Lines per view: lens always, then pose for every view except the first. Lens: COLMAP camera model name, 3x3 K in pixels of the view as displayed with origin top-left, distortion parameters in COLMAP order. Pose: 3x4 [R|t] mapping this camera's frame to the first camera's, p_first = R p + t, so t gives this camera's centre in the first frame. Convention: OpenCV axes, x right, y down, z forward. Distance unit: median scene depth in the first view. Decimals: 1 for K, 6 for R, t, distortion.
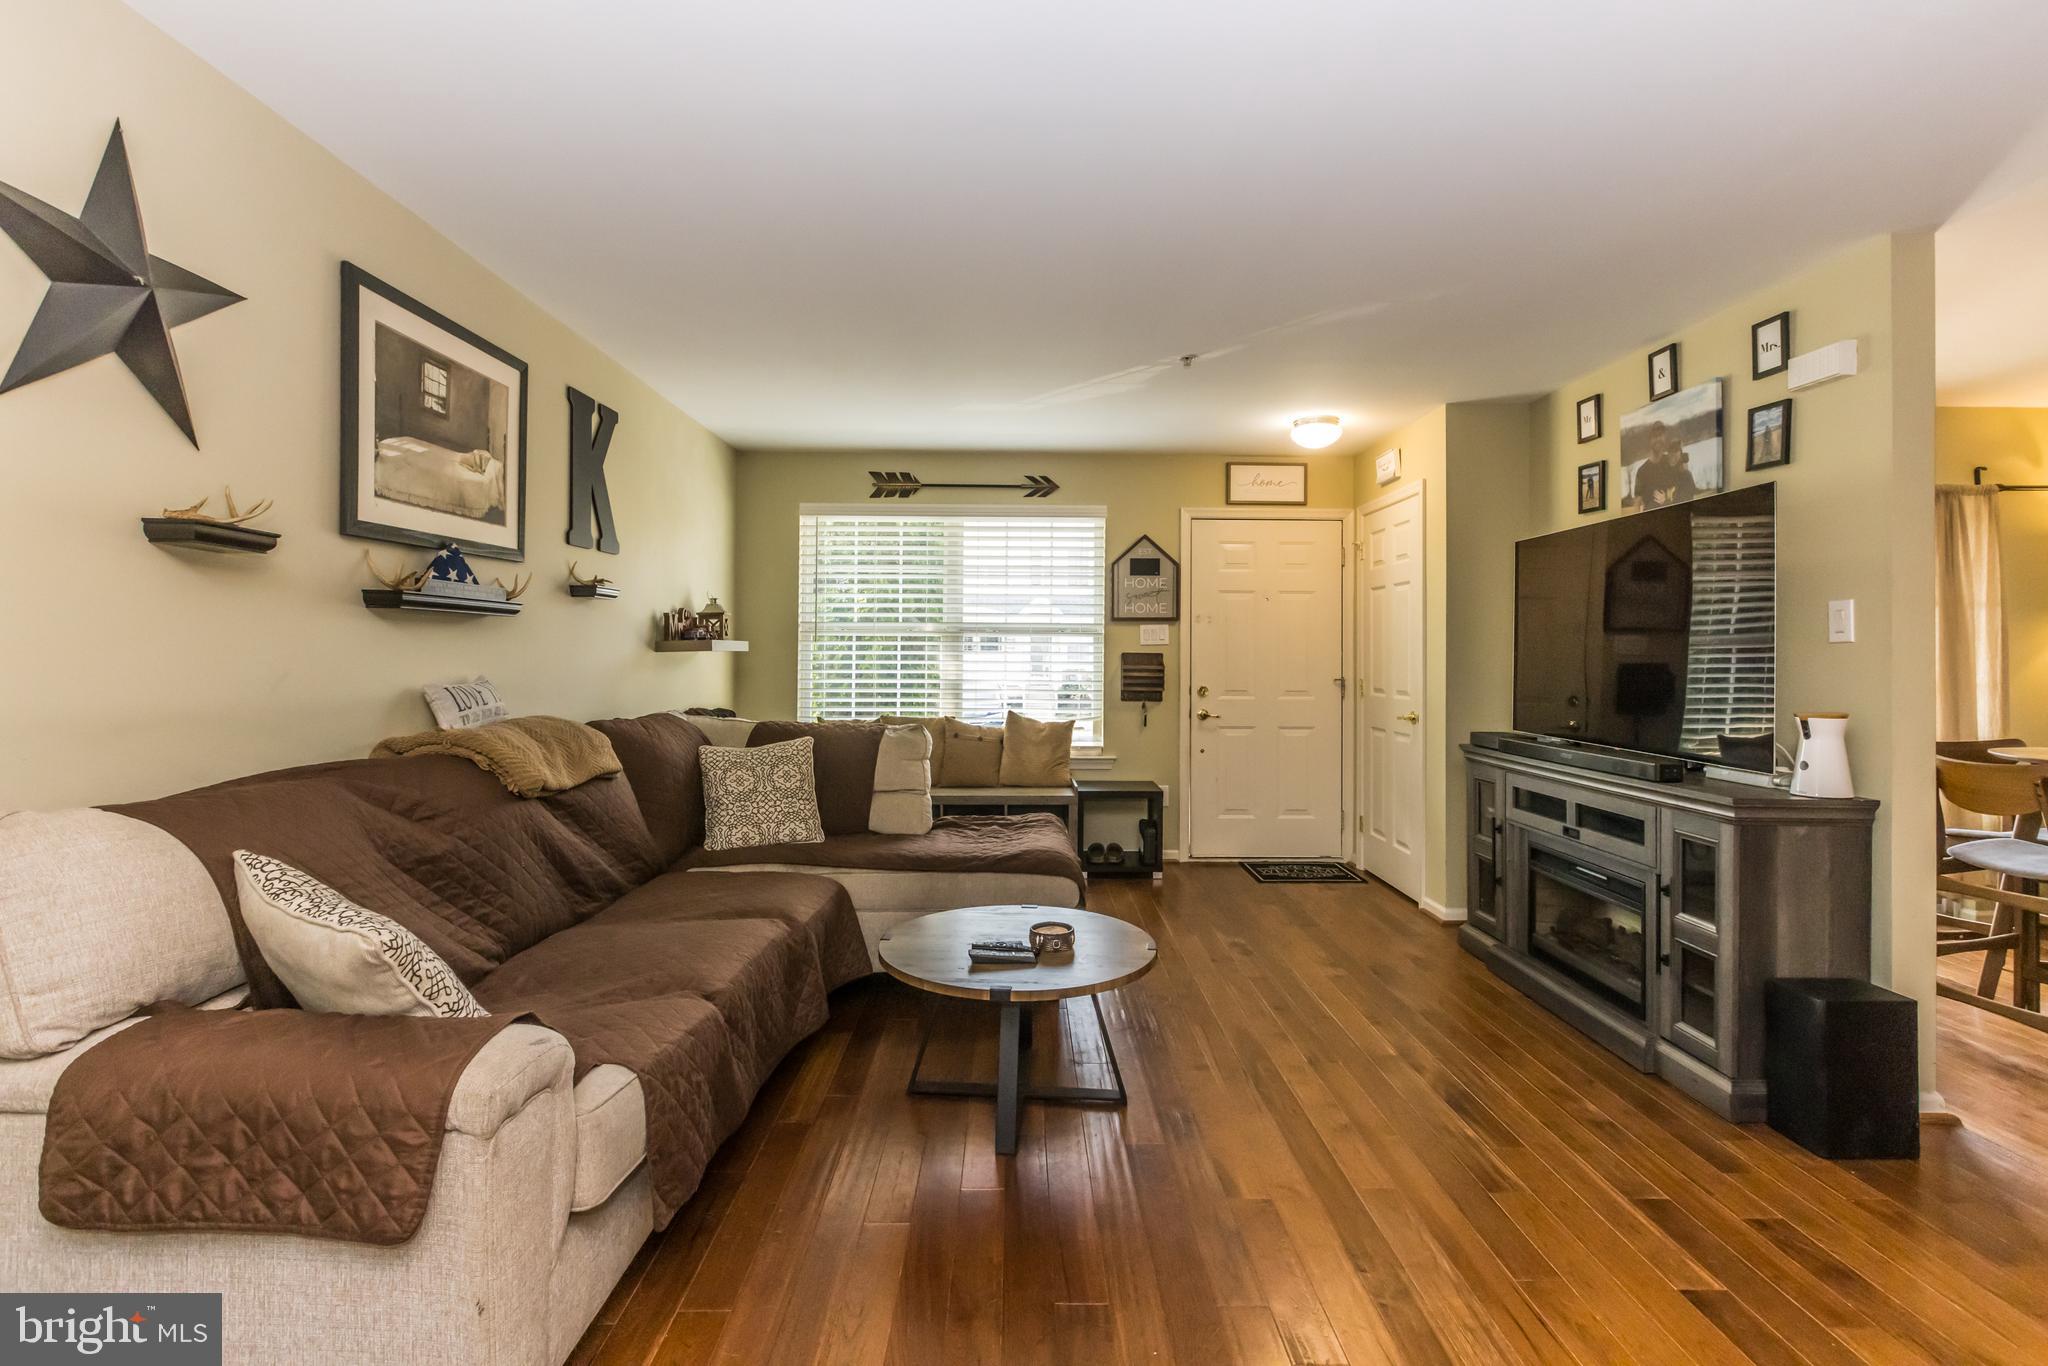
lens RADIAL K [[927.0, 0, 1023.3], [0, 927.0, 655.9], [0, 0, 1]] dist [0.000279, -0.000131]
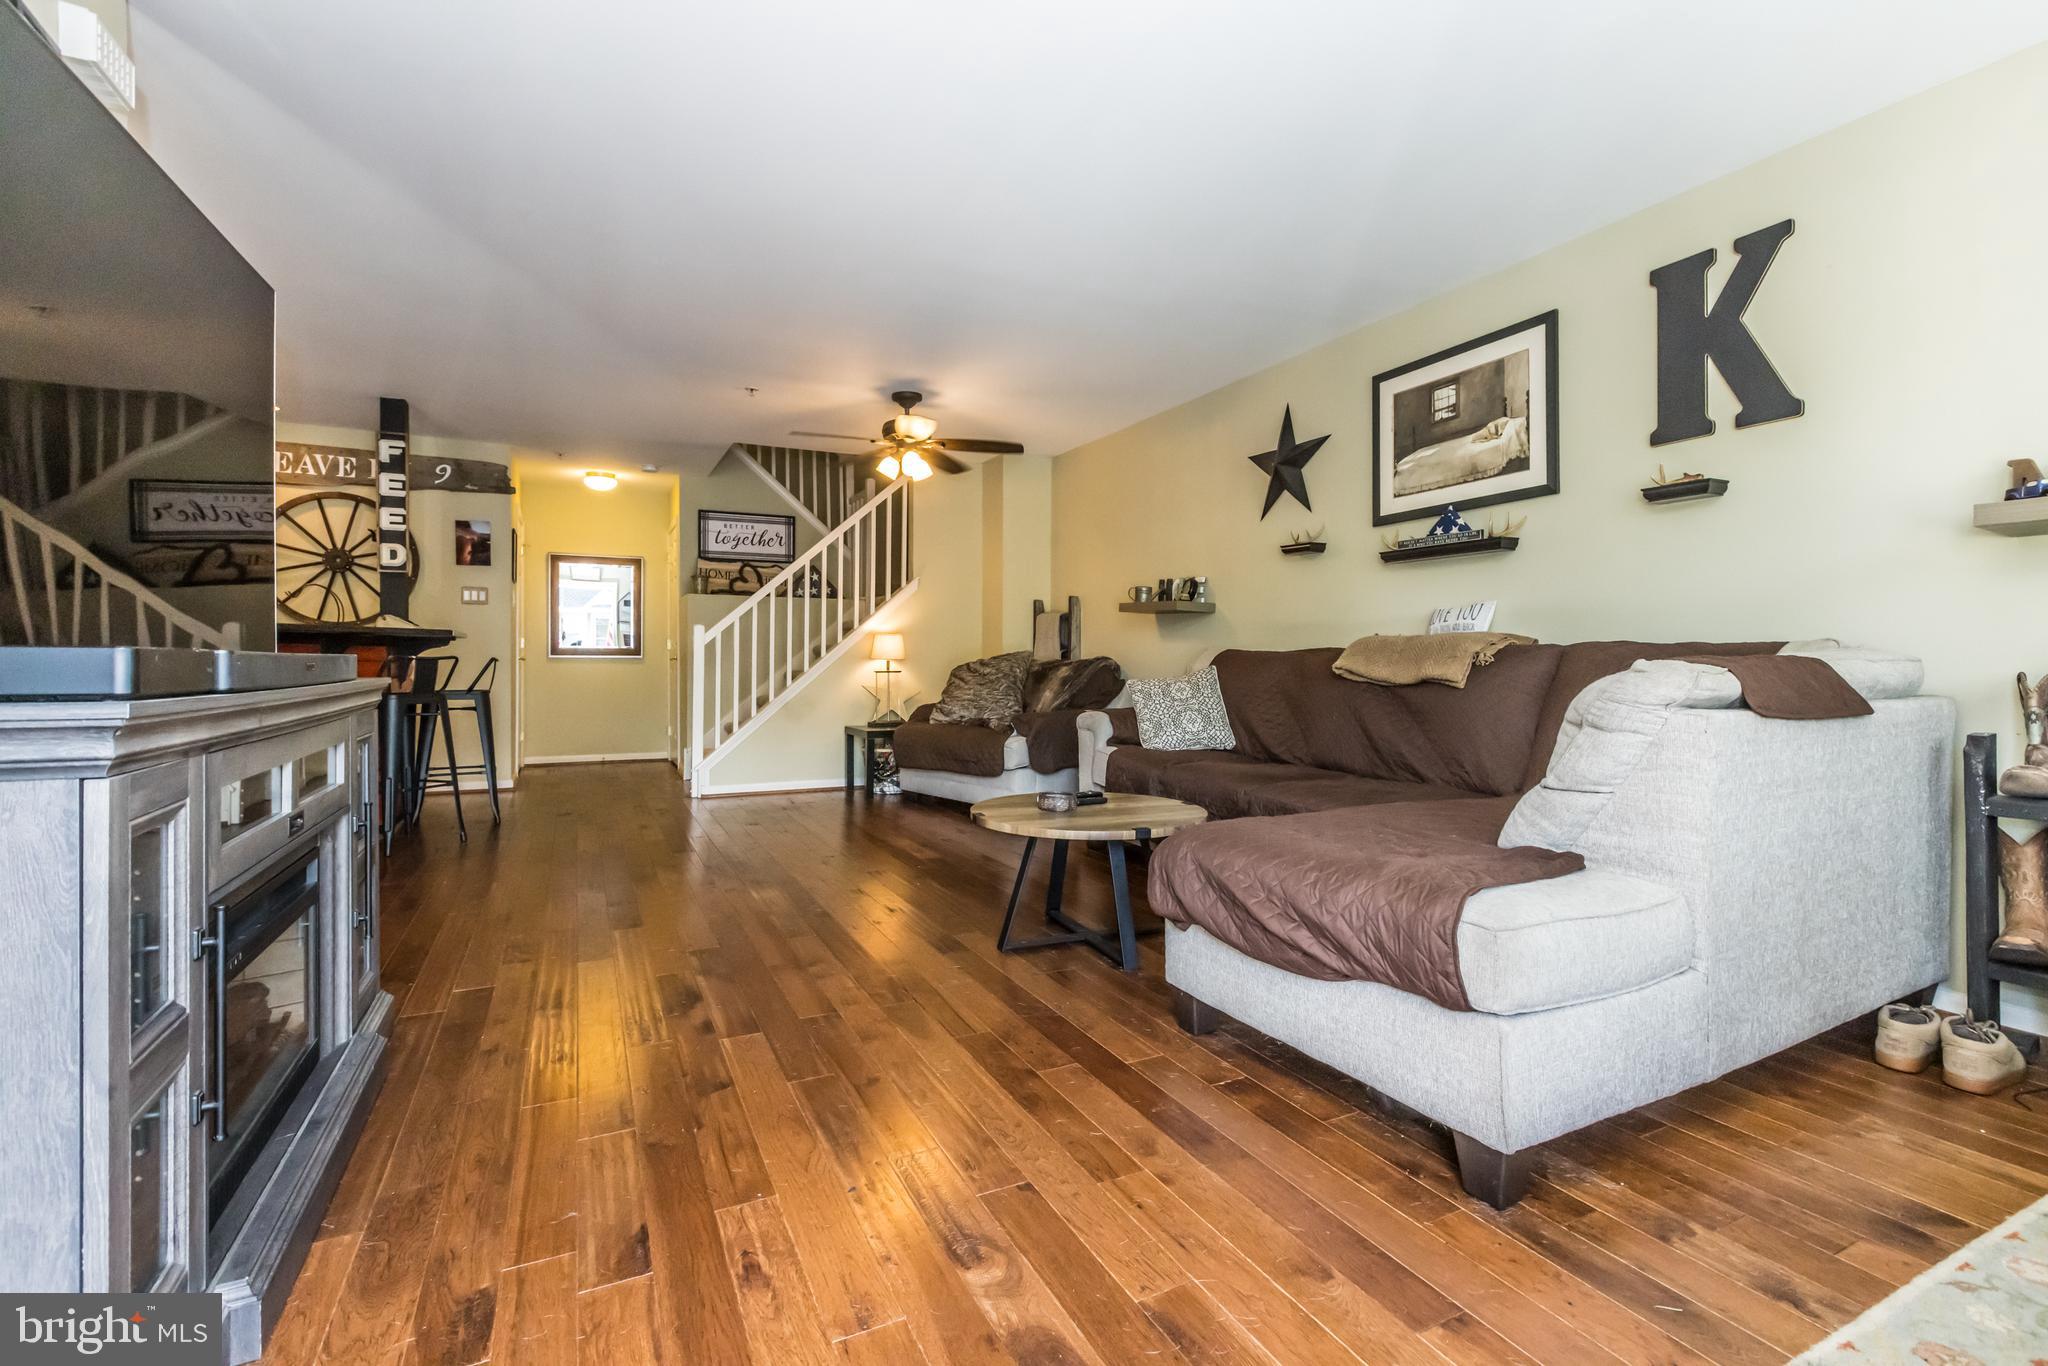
lens RADIAL K [[911.8, 0, 1017.4], [0, 911.8, 669.4], [0, 0, 1]] dist [-0.000656, 0.000009]
pose [[-0.901007, -0.009514, -0.433700, 0.421704], [-0.014873, 0.999849, 0.008964, 0.090130], [0.433550, 0.014527, -0.901013, 1.468268]]
